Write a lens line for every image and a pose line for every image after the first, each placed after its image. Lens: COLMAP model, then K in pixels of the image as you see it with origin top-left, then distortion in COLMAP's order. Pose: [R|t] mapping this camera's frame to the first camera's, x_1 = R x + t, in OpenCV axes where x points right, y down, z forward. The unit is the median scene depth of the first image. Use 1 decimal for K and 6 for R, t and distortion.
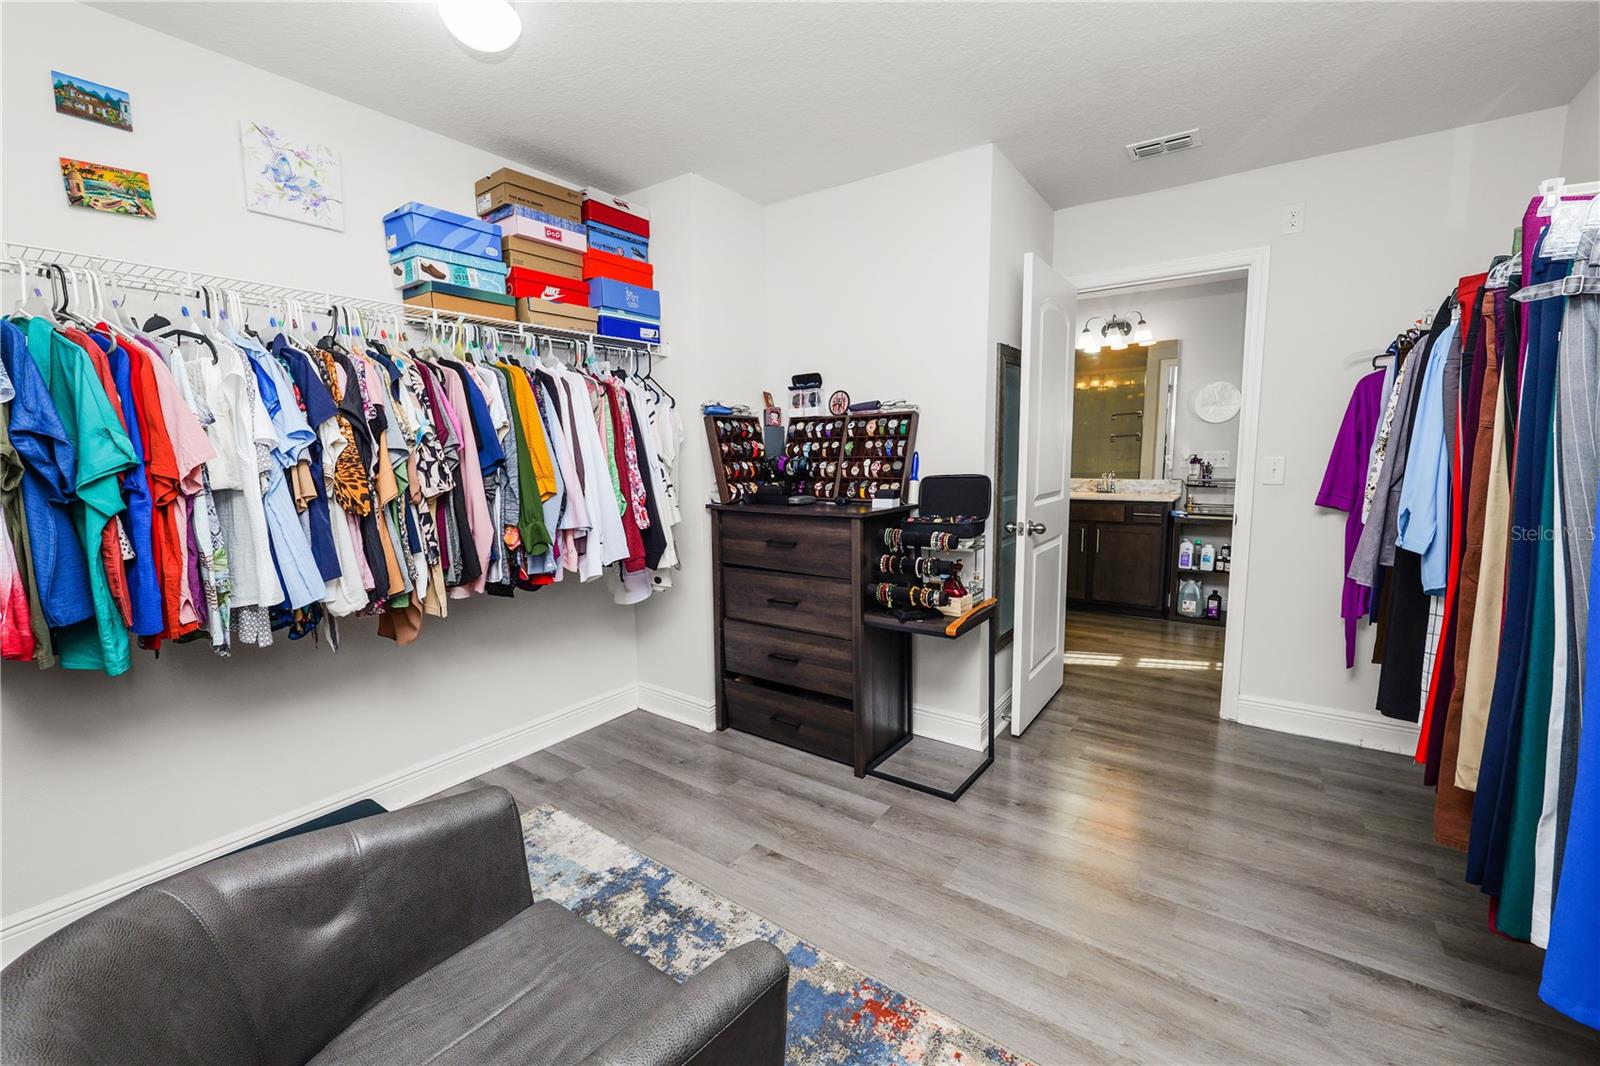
lens RADIAL K [[651.3, 0, 799.4], [0, 651.3, 530.9], [0, 0, 1]] dist [-0.011643, -0.000151]
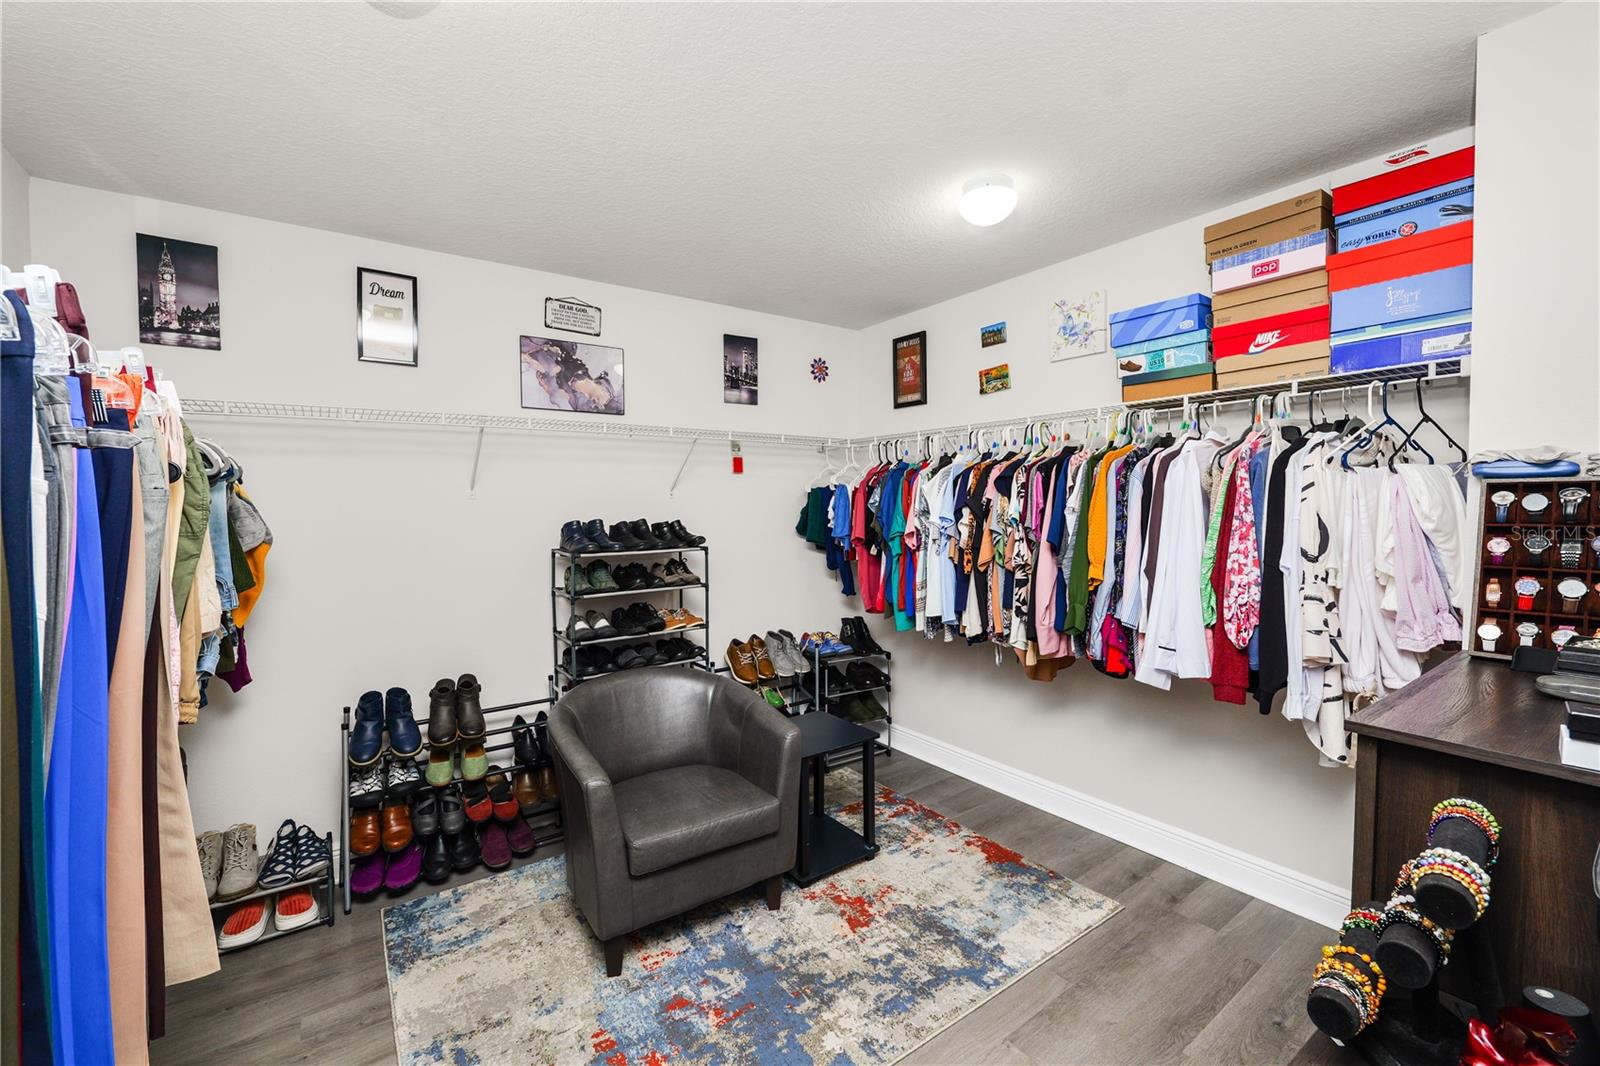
lens RADIAL K [[651.3, 0, 799.7], [0, 651.3, 525.5], [0, 0, 1]] dist [-0.011643, -0.000151]
pose [[-0.319356, 0.047708, -0.946433, 0.627833], [-0.101672, 0.991242, 0.084274, -0.158702], [0.942165, 0.123139, -0.311709, 0.796239]]
